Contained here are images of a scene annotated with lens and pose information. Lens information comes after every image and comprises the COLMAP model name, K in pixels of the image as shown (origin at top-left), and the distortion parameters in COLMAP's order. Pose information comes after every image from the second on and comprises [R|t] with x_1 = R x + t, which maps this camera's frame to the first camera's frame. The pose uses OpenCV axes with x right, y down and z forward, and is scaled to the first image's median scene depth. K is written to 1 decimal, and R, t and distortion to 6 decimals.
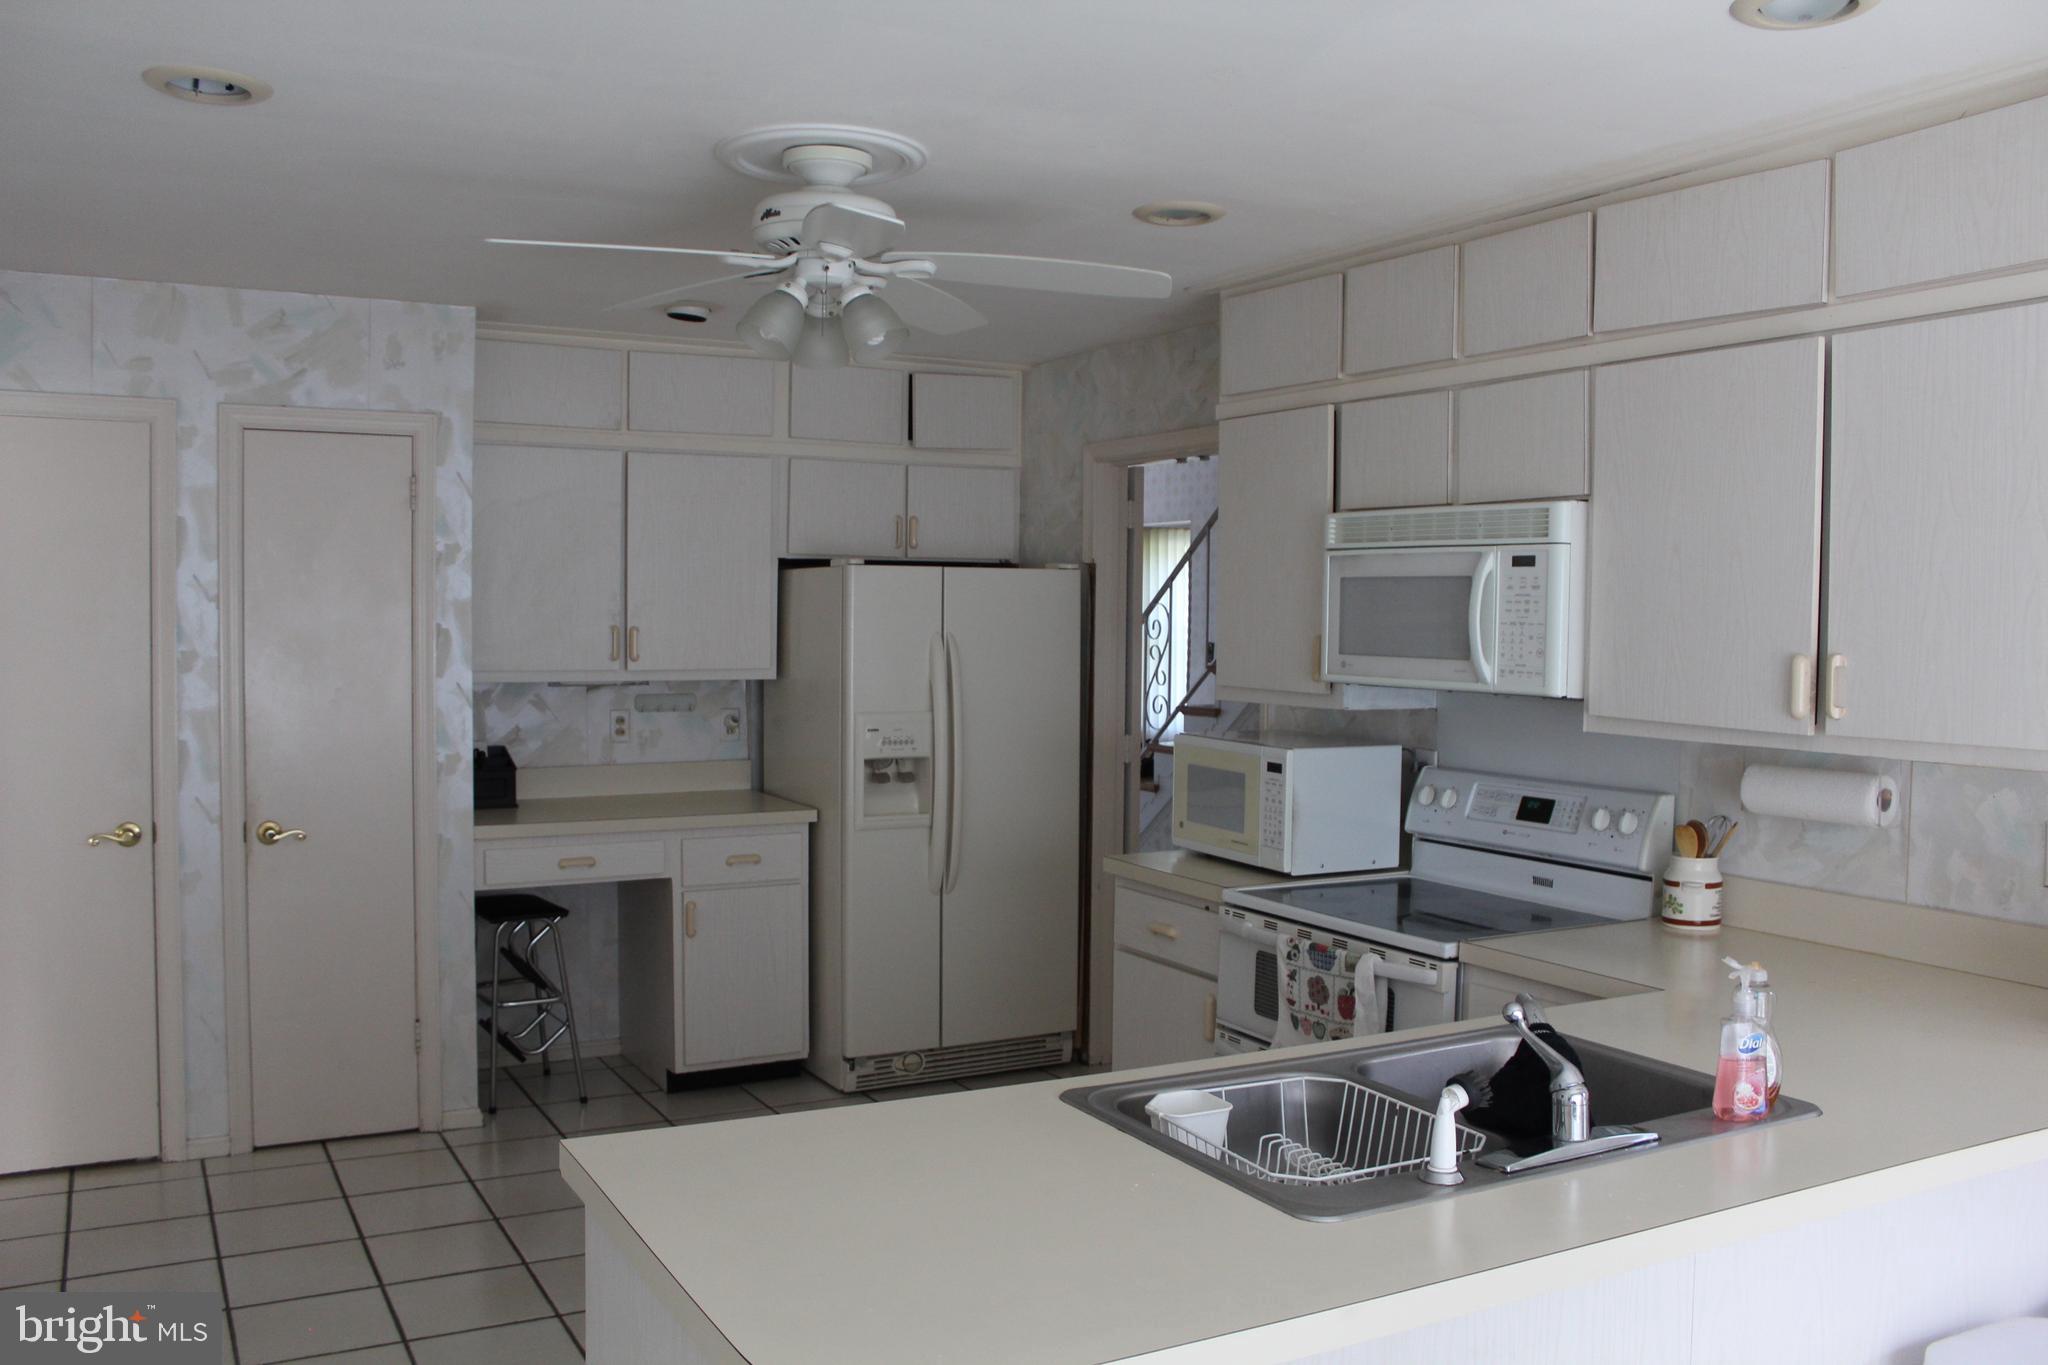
lens RADIAL K [[1714.6, 0, 1023.8], [0, 1714.6, 680.0], [0, 0, 1]] dist [-0.145122, 0.086215]
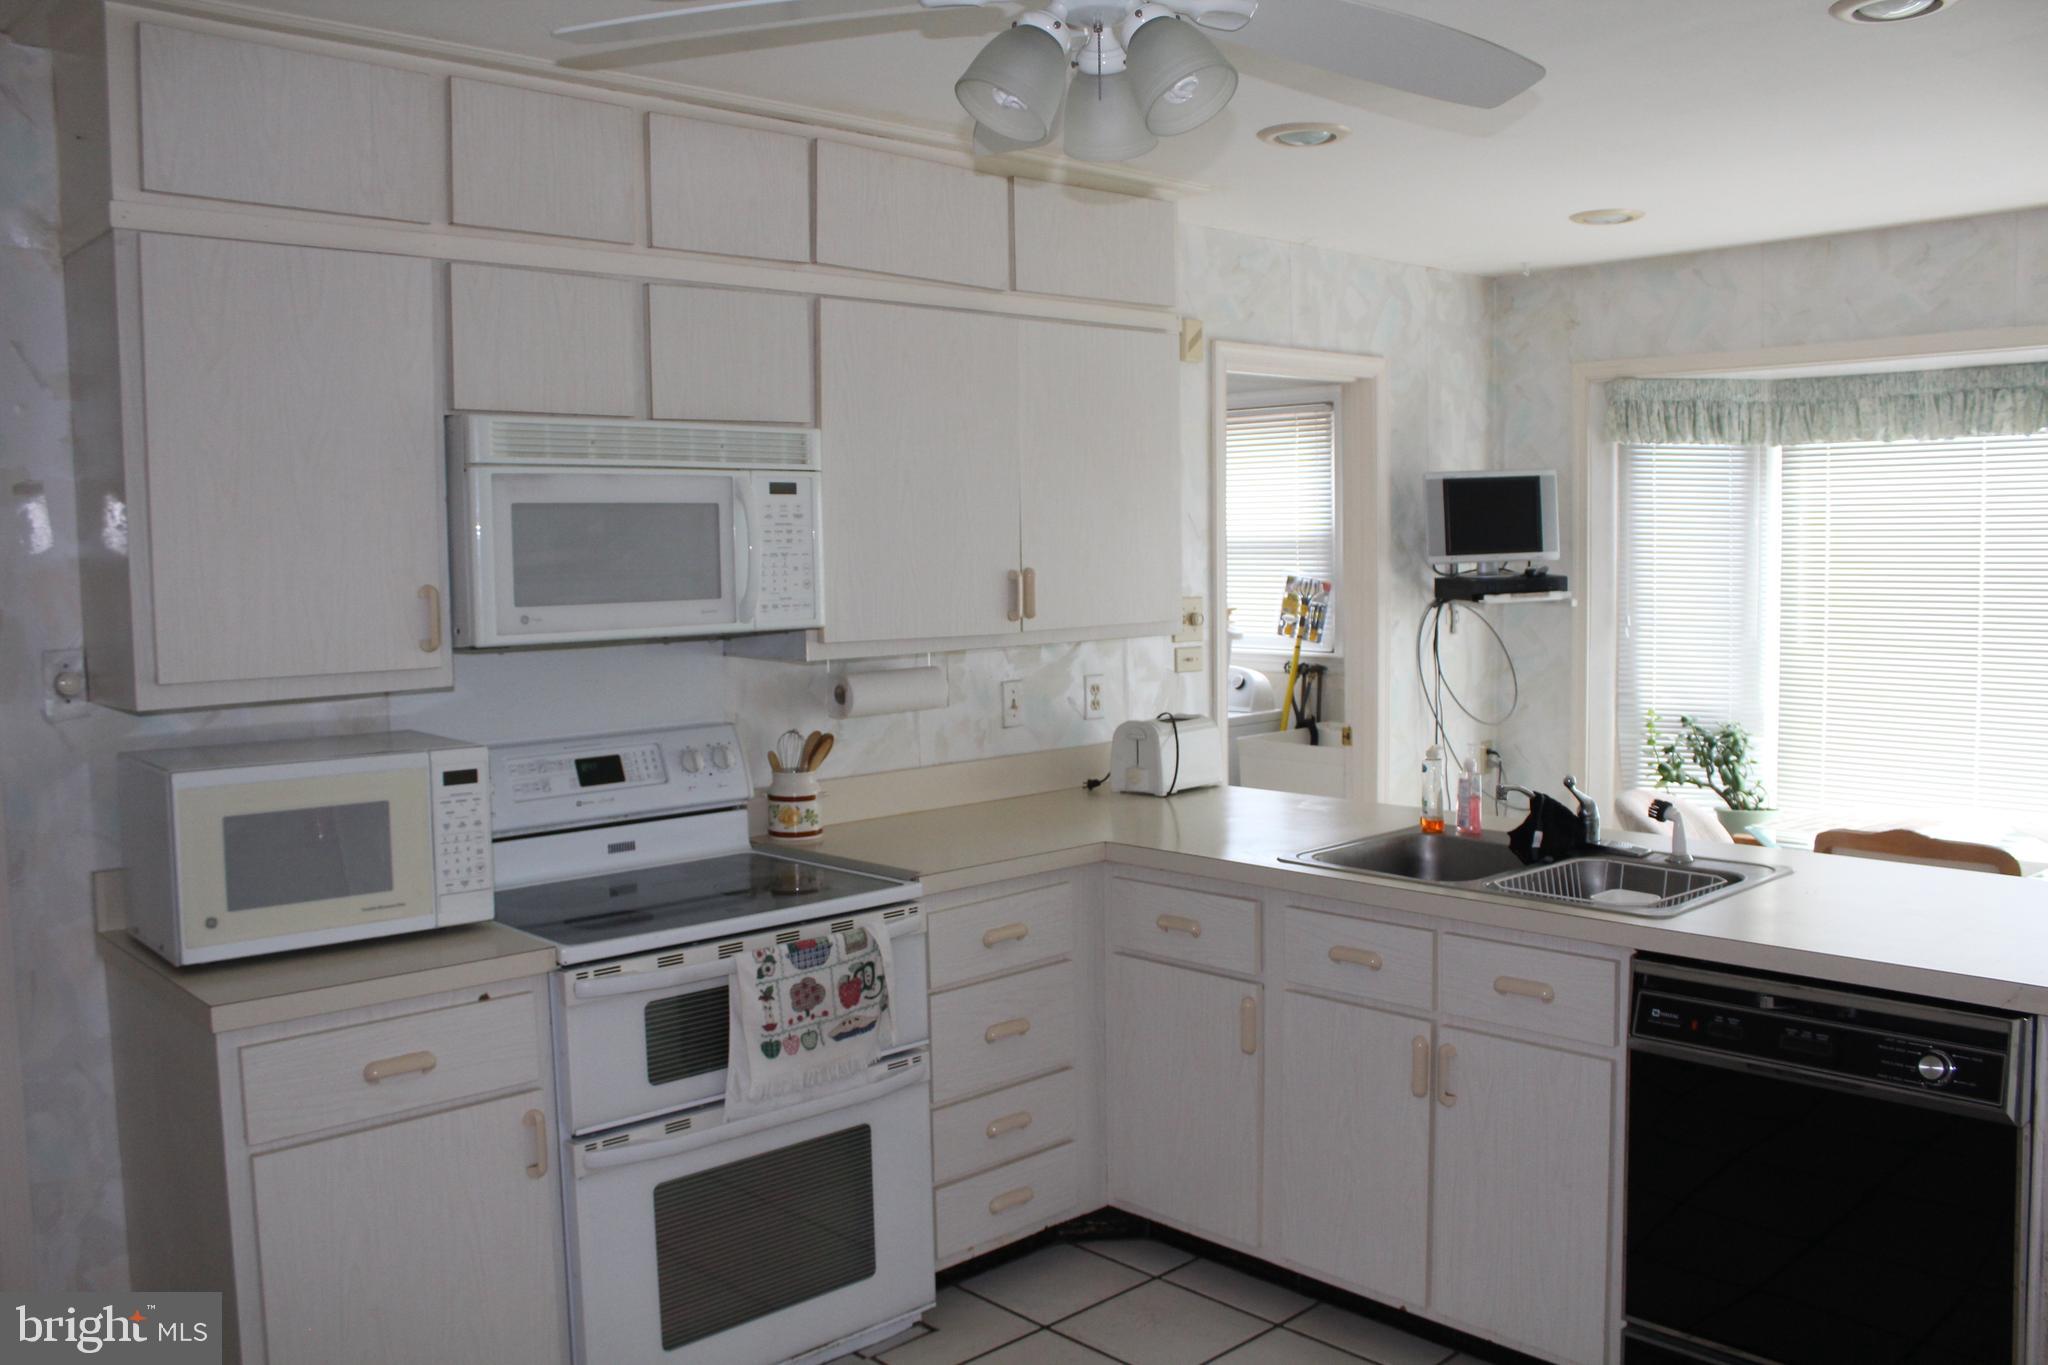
lens RADIAL K [[1714.6, 0, 1024.8], [0, 1714.6, 683.8], [0, 0, 1]] dist [-0.145122, 0.086215]
pose [[-0.247104, -0.088431, 0.964945, -0.652731], [0.050937, 0.993265, 0.104071, -0.052926], [-0.967649, 0.074867, -0.240935, 1.082459]]
